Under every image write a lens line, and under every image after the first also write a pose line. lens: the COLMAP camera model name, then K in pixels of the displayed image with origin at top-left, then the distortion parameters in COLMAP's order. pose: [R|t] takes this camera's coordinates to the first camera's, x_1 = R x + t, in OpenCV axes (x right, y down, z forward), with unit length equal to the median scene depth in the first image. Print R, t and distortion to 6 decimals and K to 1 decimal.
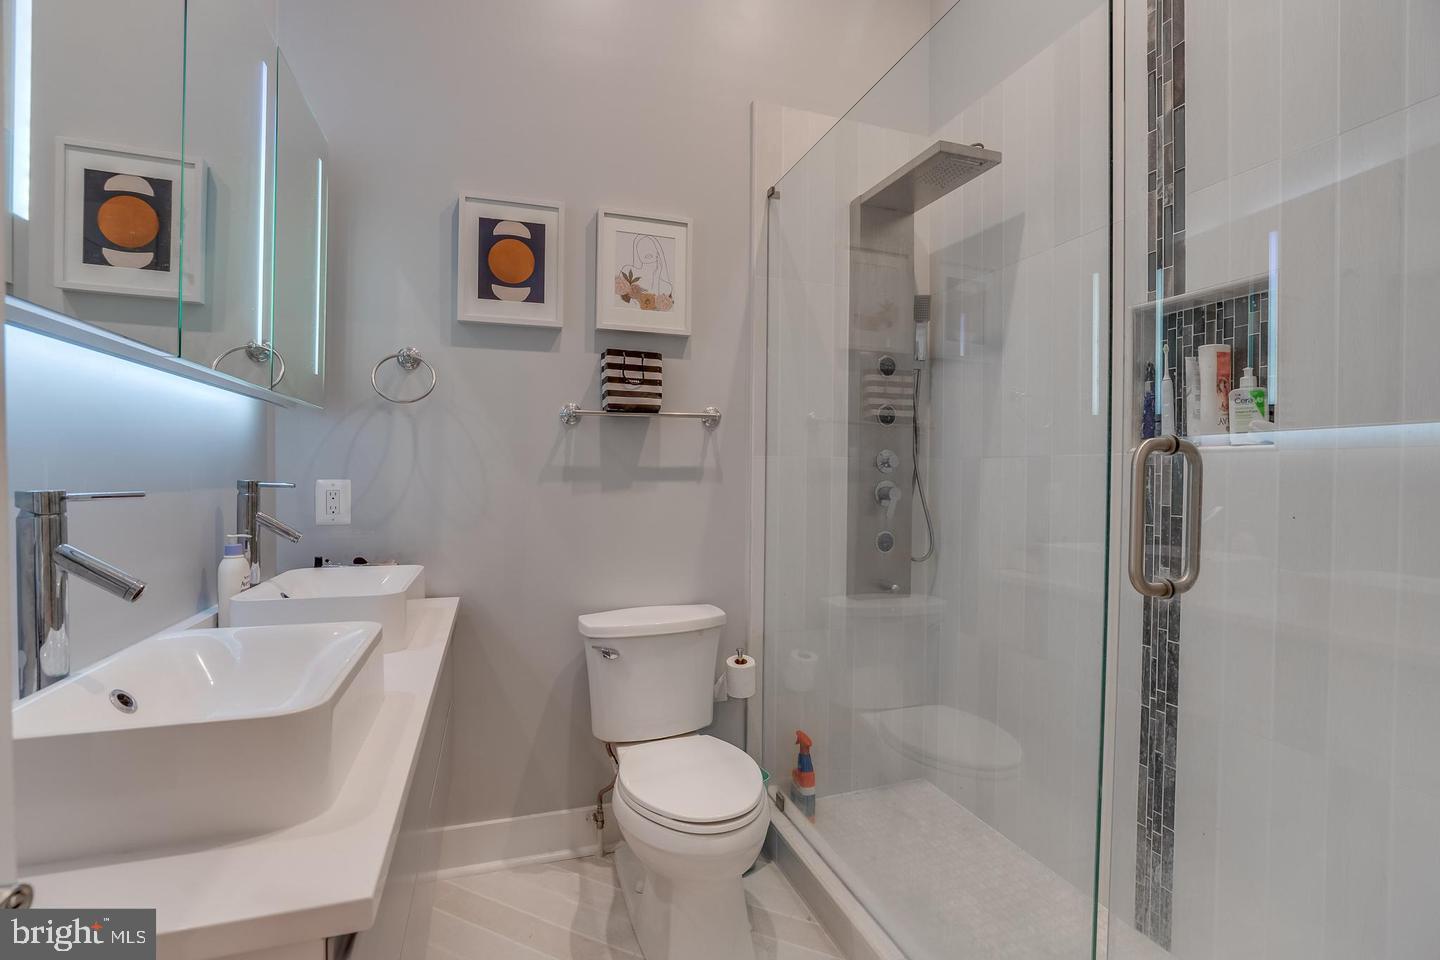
lens RADIAL K [[649.9, 0, 720.0], [0, 649.9, 480.0], [0, 0, 1]] dist [0.000368, 0.000154]
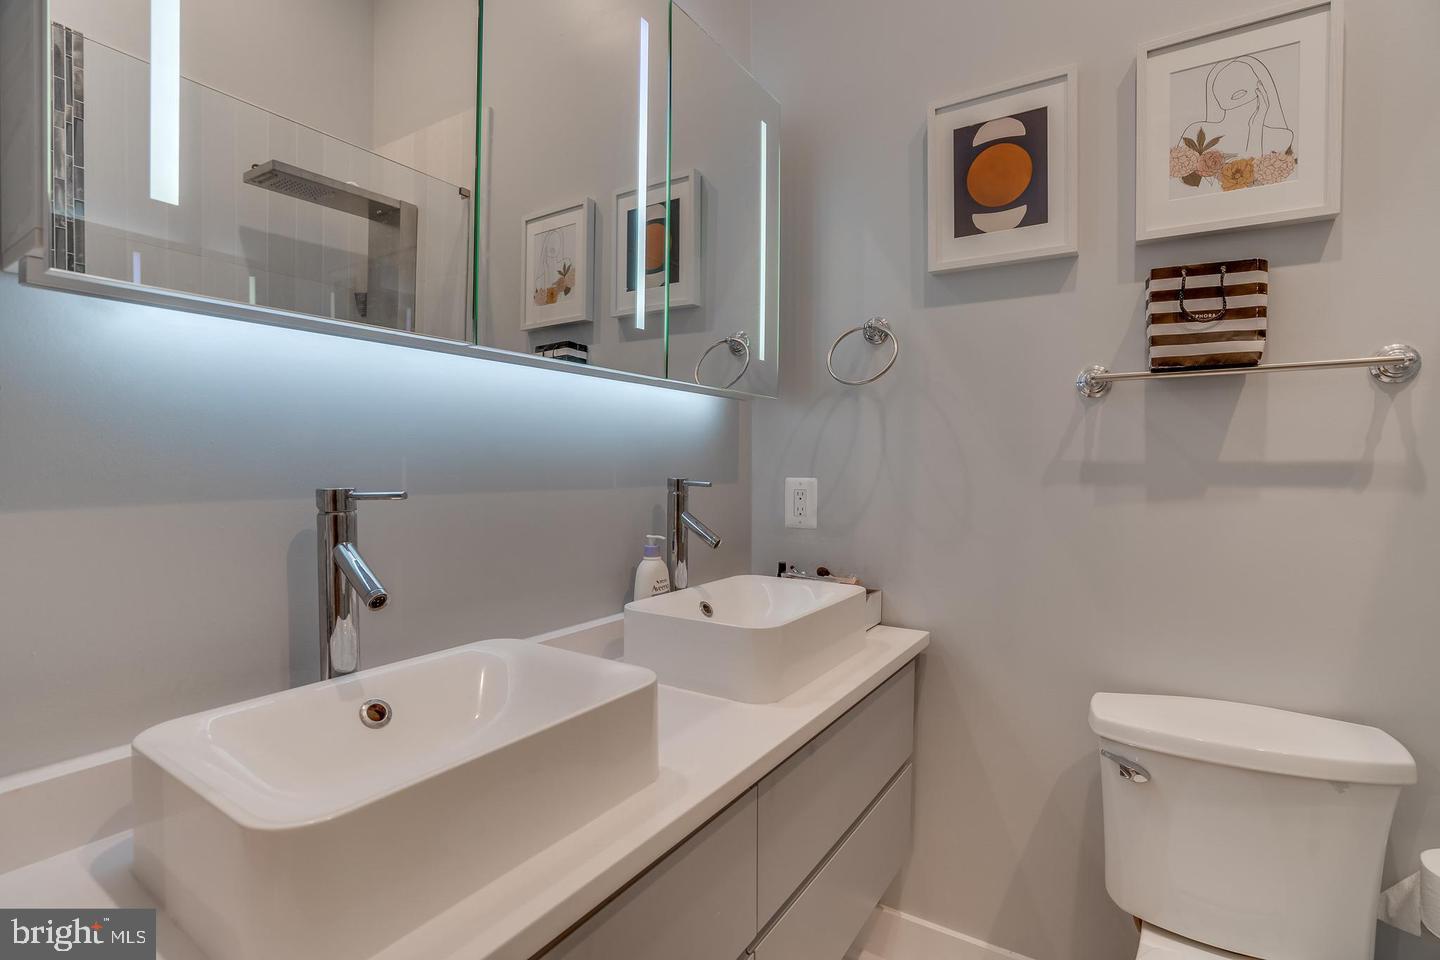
lens RADIAL K [[697.8, 0, 719.3], [0, 697.8, 474.9], [0, 0, 1]] dist [-0.055151, 0.026015]
pose [[0.625654, 0.009339, -0.780045, 0.075419], [-0.010494, 0.999939, 0.003554, -0.006089], [0.780030, 0.005962, 0.625714, 0.277913]]
